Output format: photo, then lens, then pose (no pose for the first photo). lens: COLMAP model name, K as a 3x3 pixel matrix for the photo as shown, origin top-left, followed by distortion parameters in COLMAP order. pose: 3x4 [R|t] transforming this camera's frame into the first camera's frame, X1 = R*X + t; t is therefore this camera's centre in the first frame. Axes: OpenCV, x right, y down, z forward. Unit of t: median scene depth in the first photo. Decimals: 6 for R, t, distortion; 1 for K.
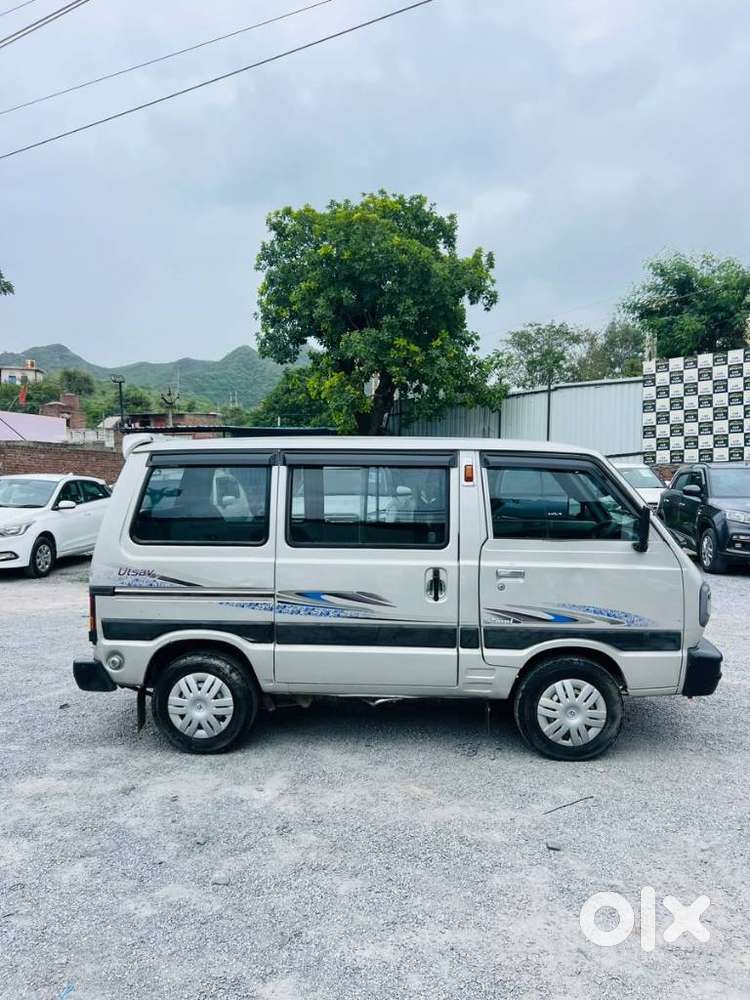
lens RADIAL K [[753.9, 0, 378.7], [0, 753.9, 502.9], [0, 0, 1]] dist [0.057791, -0.076251]
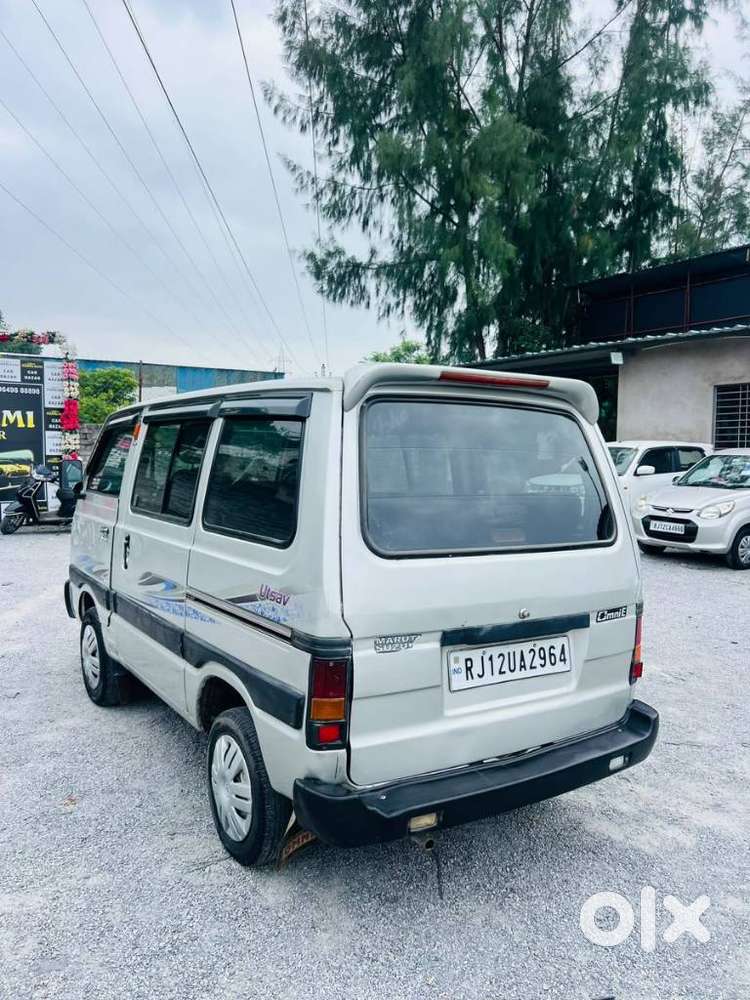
lens RADIAL K [[753.9, 0, 378.7], [0, 753.9, 502.9], [0, 0, 1]] dist [0.057791, -0.076251]
pose [[-0.601582, -0.064825, 0.796176, -0.808435], [0.008837, 0.996101, 0.087780, -0.046894], [-0.798762, 0.059843, -0.598663, 1.651145]]
